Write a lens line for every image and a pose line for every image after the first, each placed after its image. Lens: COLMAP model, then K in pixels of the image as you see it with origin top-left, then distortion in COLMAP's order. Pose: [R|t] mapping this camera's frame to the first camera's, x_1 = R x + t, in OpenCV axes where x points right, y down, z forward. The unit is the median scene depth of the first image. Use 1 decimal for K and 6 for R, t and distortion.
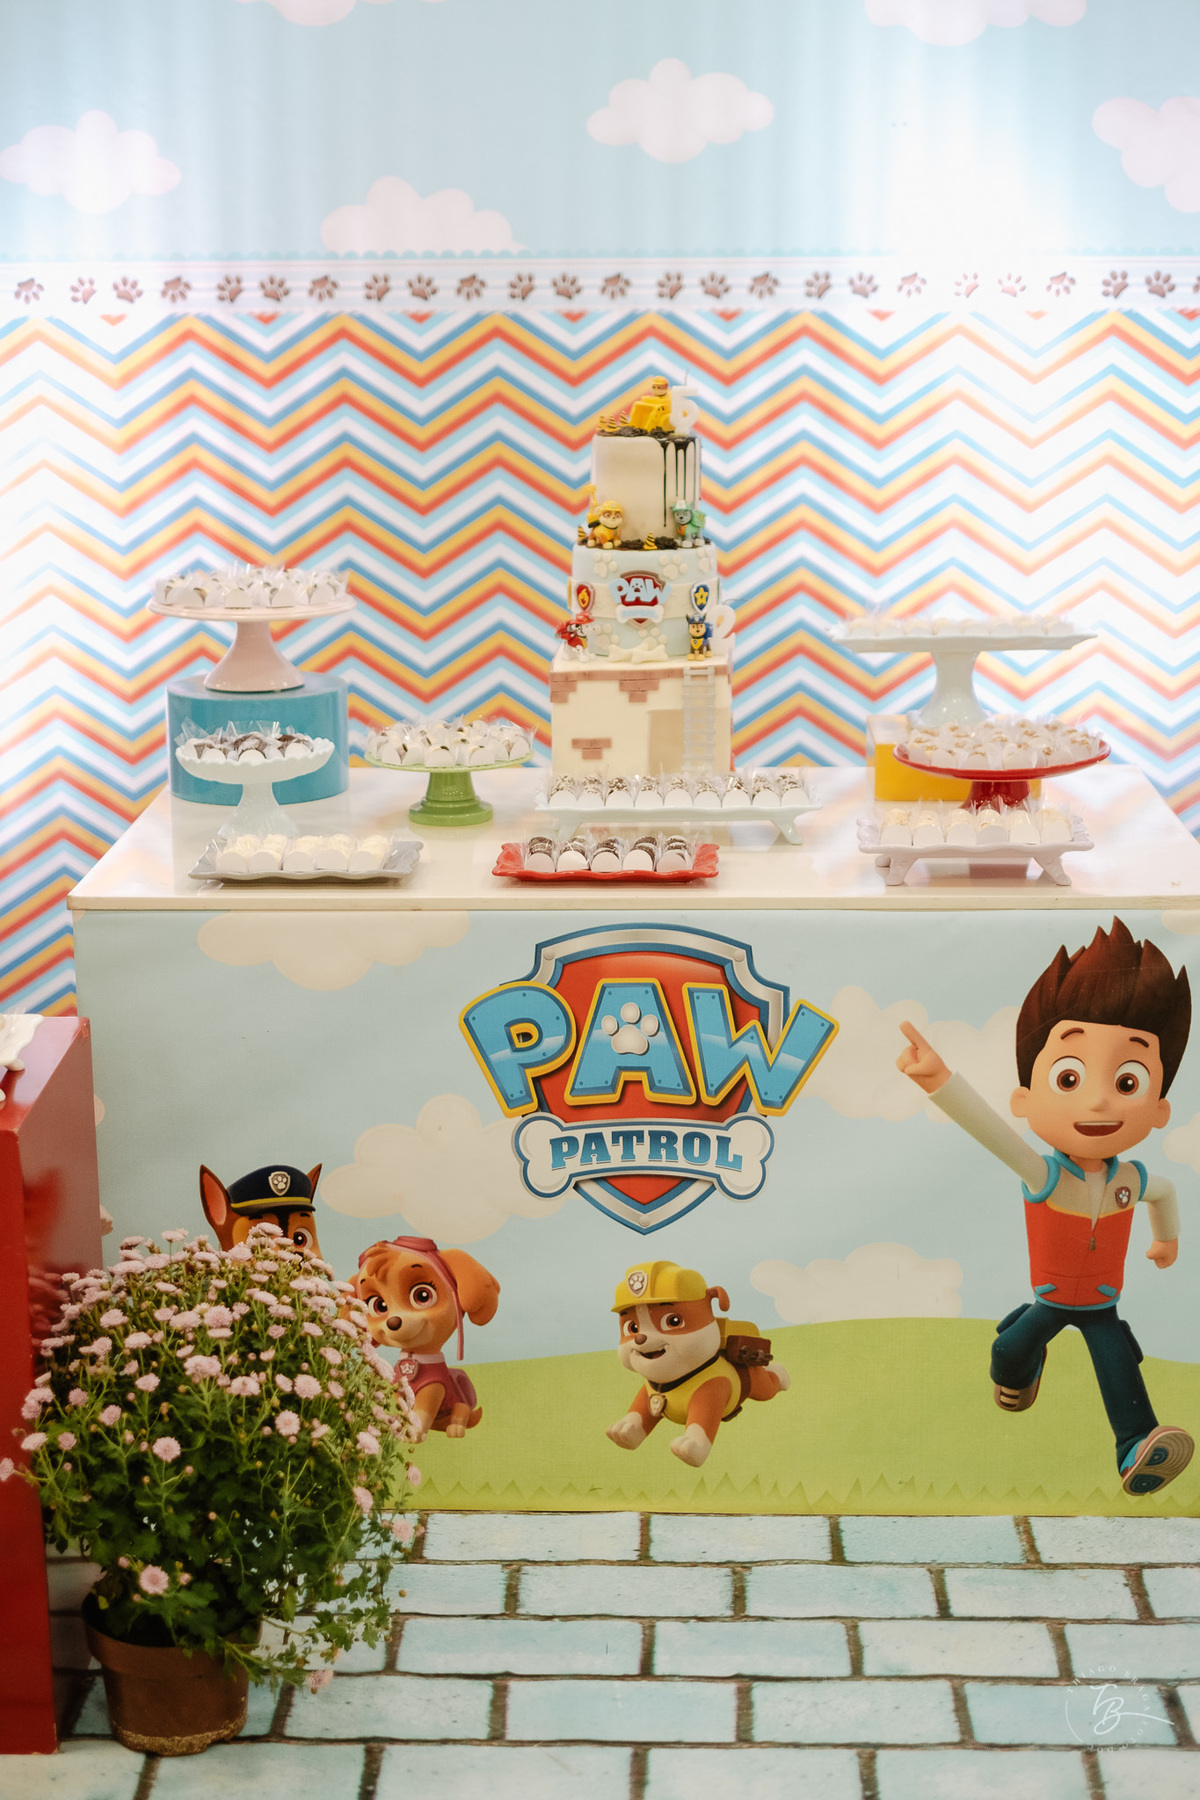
lens RADIAL K [[2756.9, 0, 586.0], [0, 2756.9, 893.4], [0, 0, 1]] dist [-0.020002, 0.000000]
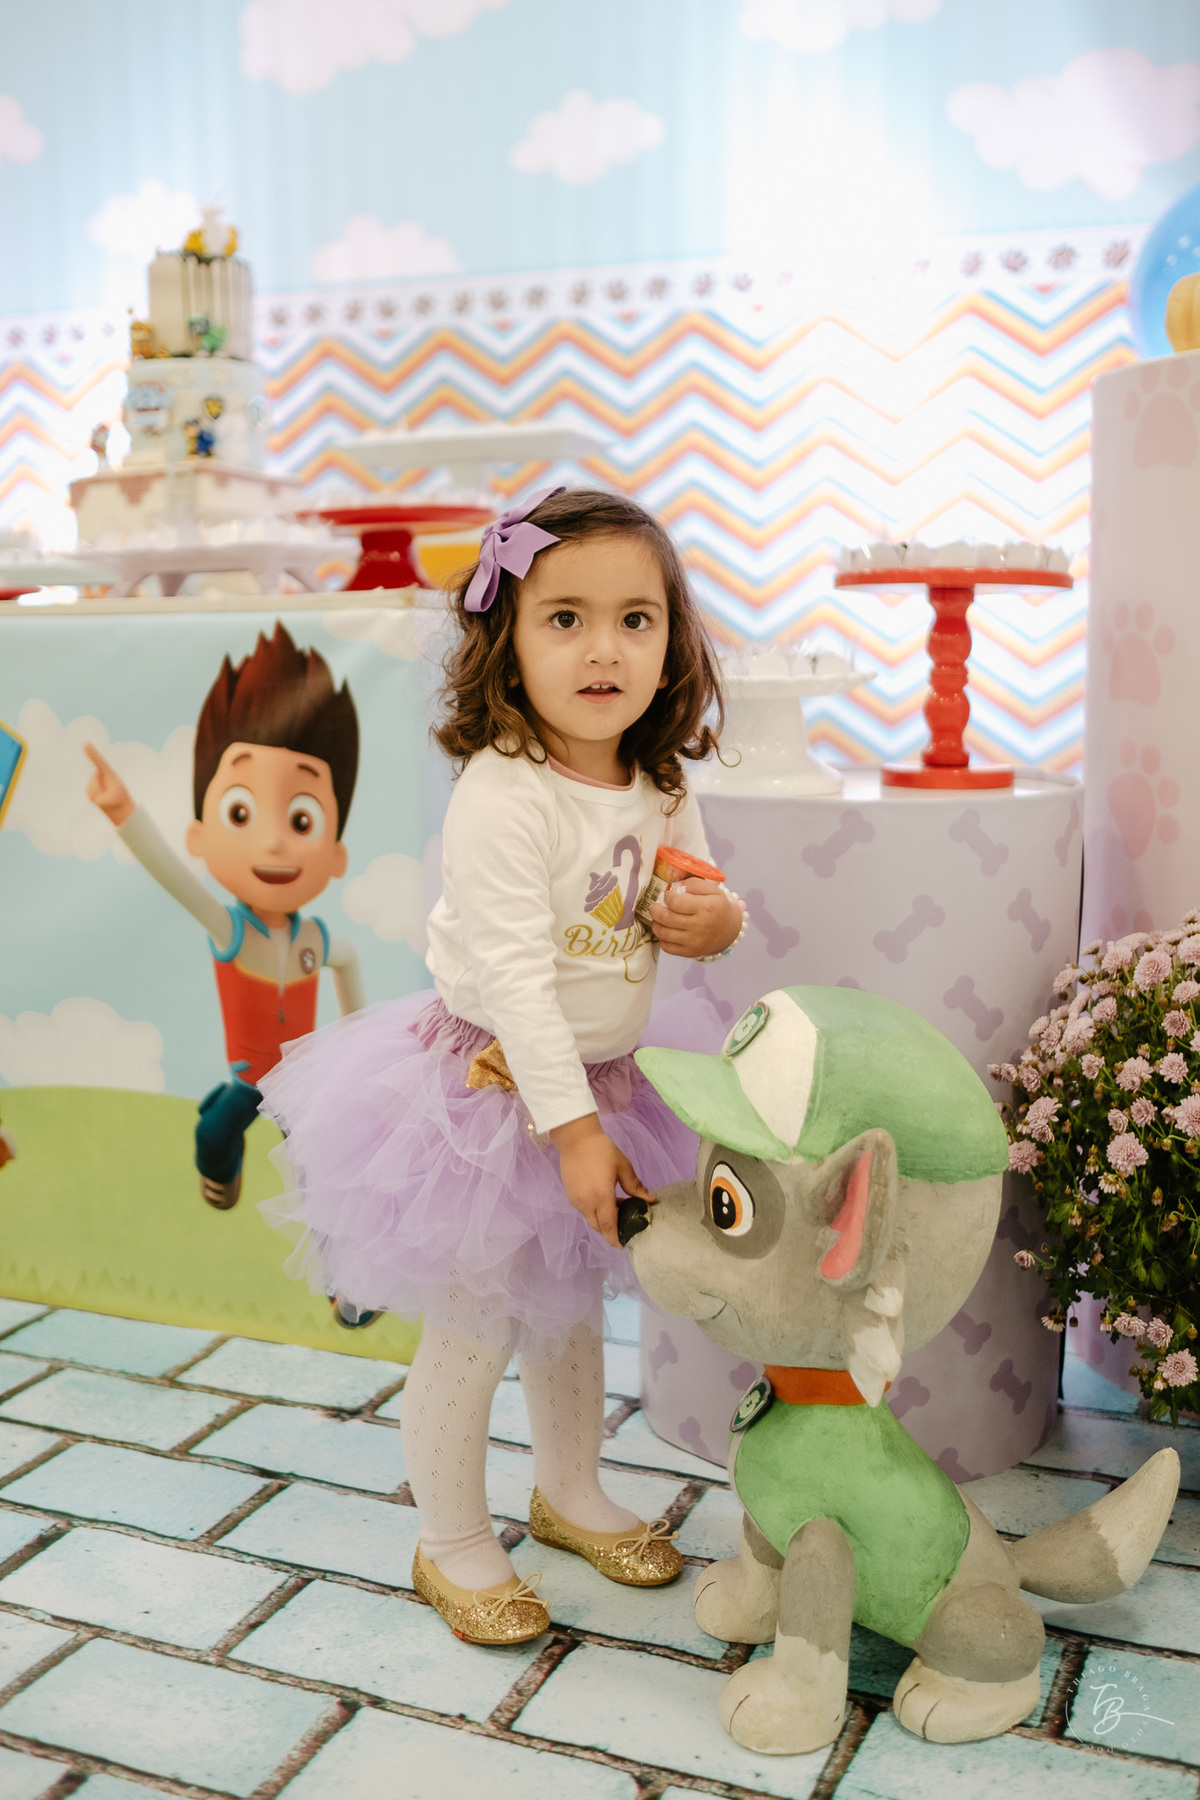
lens RADIAL K [[1806.3, 0, 626.4], [0, 1806.3, 893.0], [0, 0, 1]] dist [-0.001526, 0.000000]
pose [[0.937146, 0.051769, -0.345077, 0.427269], [-0.085080, 0.992987, -0.082087, 0.113017], [0.338407, 0.106287, 0.934978, 0.451554]]
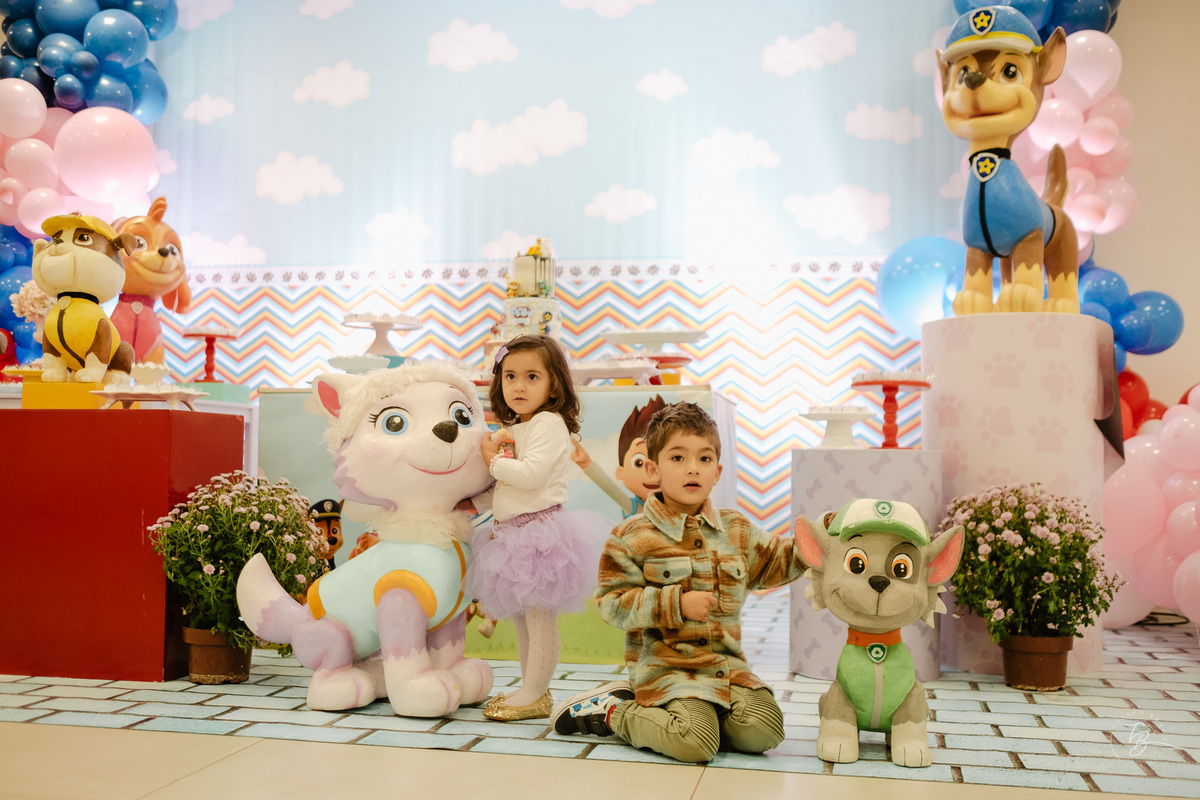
lens RADIAL K [[1204.2, 0, 607.3], [0, 1204.2, 405.1], [0, 0, 1]] dist [-0.001526, 0.000000]
pose [[0.984484, 0.010554, -0.175159, 0.289856], [-0.060401, 0.957572, -0.281792, 0.276291], [0.164753, 0.288000, 0.943352, 0.000944]]
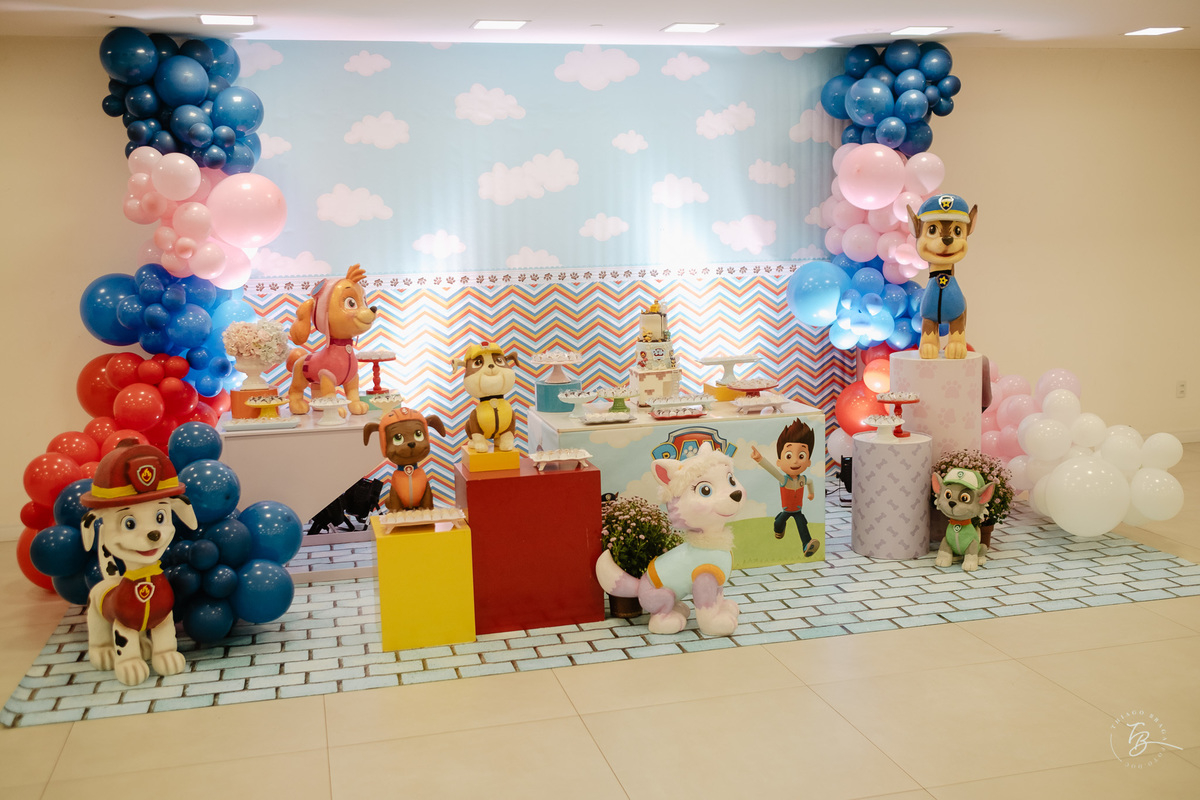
lens RADIAL K [[1204.2, 0, 609.0], [0, 1204.2, 400.9], [0, 0, 1]] dist [-0.001526, 0.000000]
pose [[0.962248, -0.056408, 0.266265, -0.519448], [0.082951, 0.992526, -0.089510, 0.111009], [-0.259226, 0.108217, 0.959735, -0.651300]]
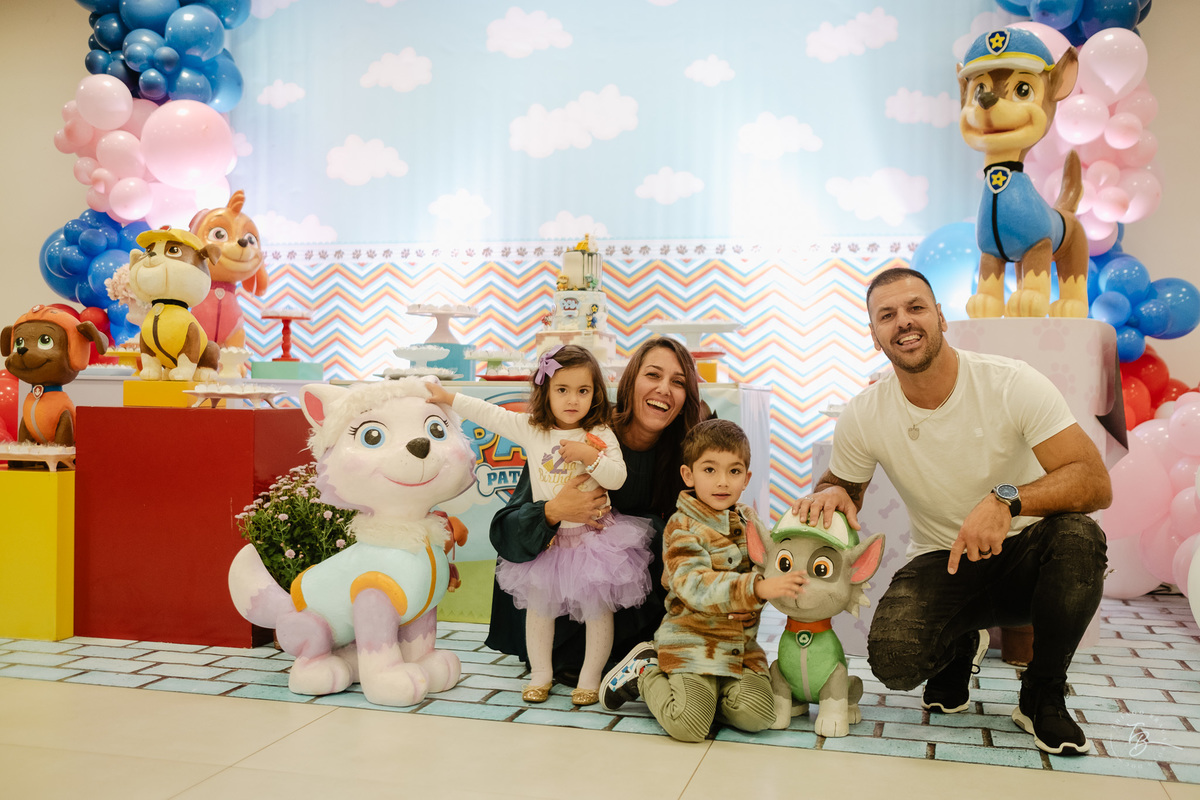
lens RADIAL K [[1204.2, 0, 616.8], [0, 1204.2, 407.1], [0, 0, 1]] dist [-0.001526, 0.000000]
pose [[0.974248, 0.024240, -0.224173, 0.332827], [-0.074950, 0.972486, -0.220574, 0.246709], [0.212658, 0.231695, 0.949260, -0.093725]]
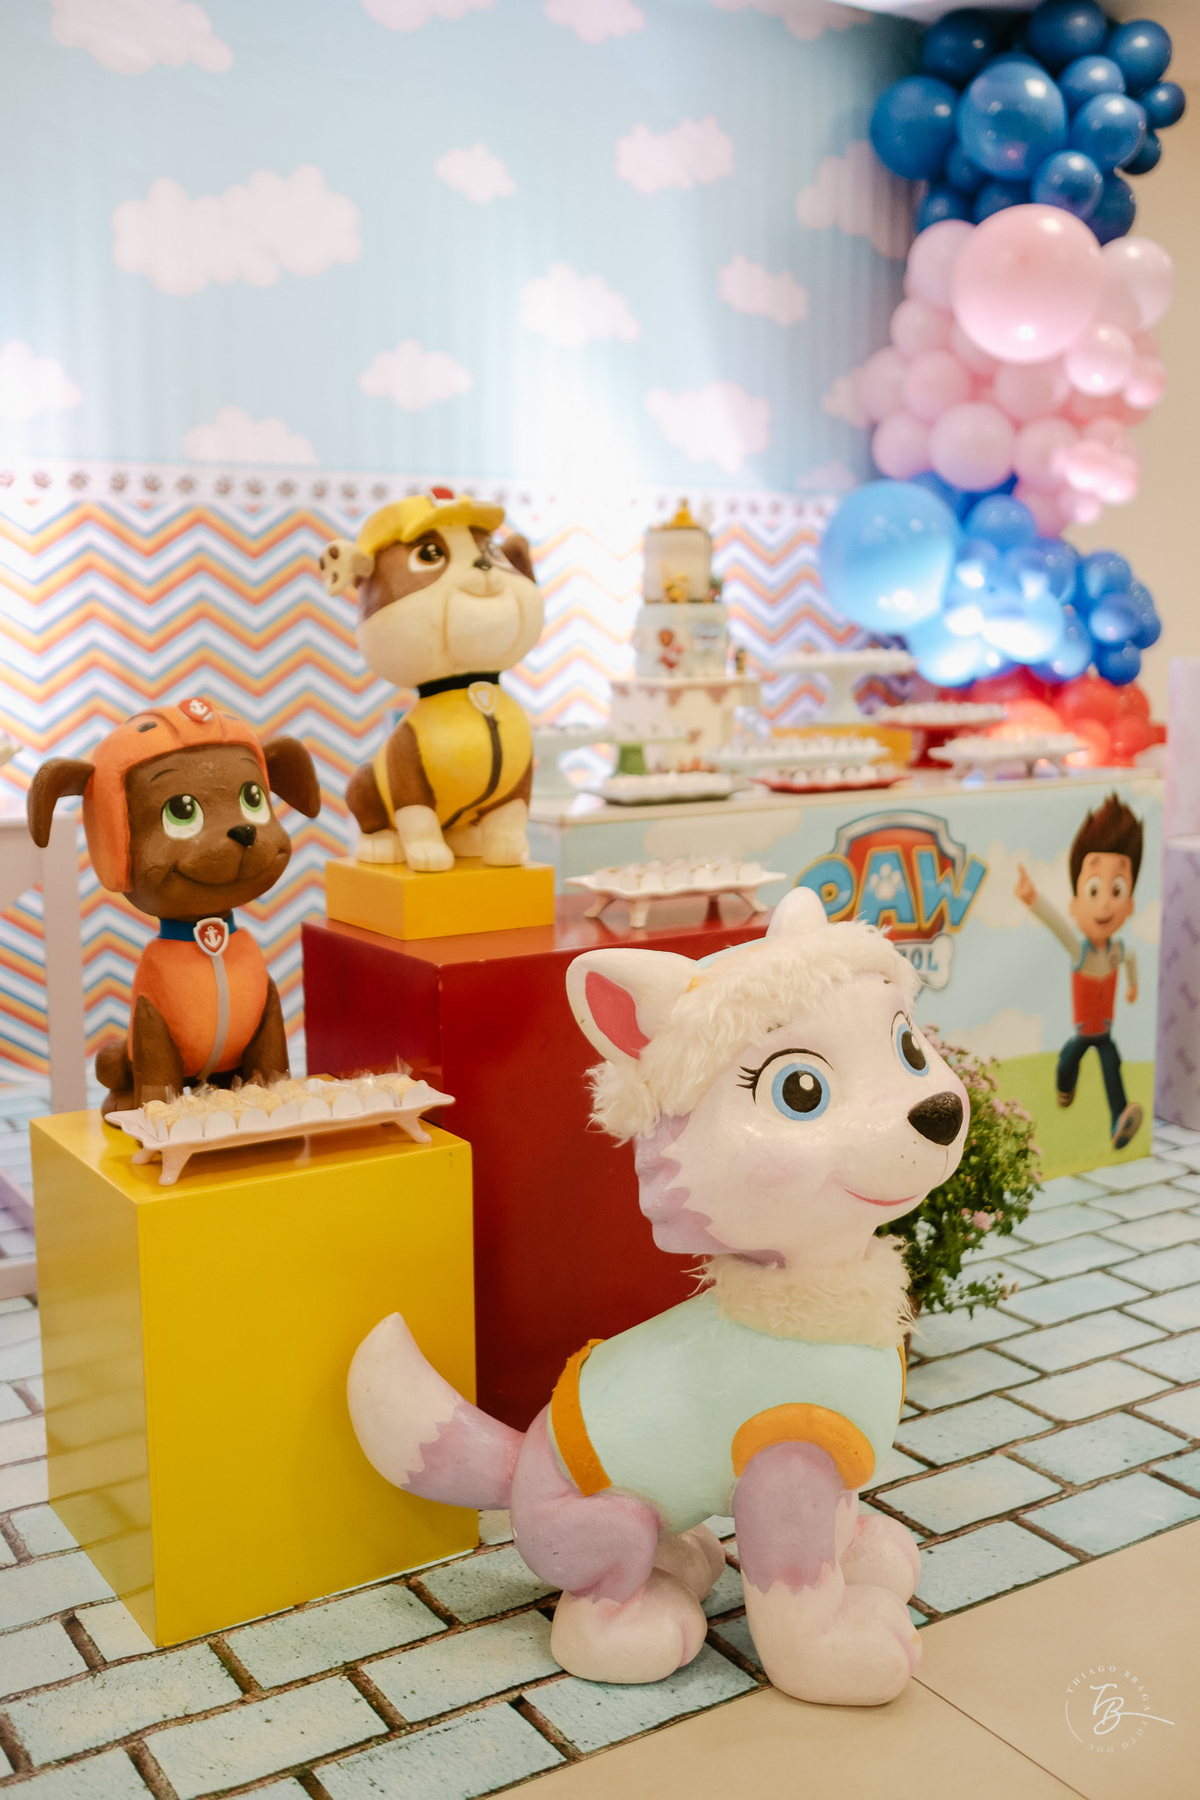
lens RADIAL K [[1806.3, 0, 591.2], [0, 1806.3, 885.0], [0, 0, 1]] dist [-0.001526, 0.000000]
pose [[0.832434, -0.076760, 0.548782, -0.583855], [0.135021, 0.988607, -0.066530, 0.083672], [-0.537423, 0.129479, 0.833314, 0.232413]]
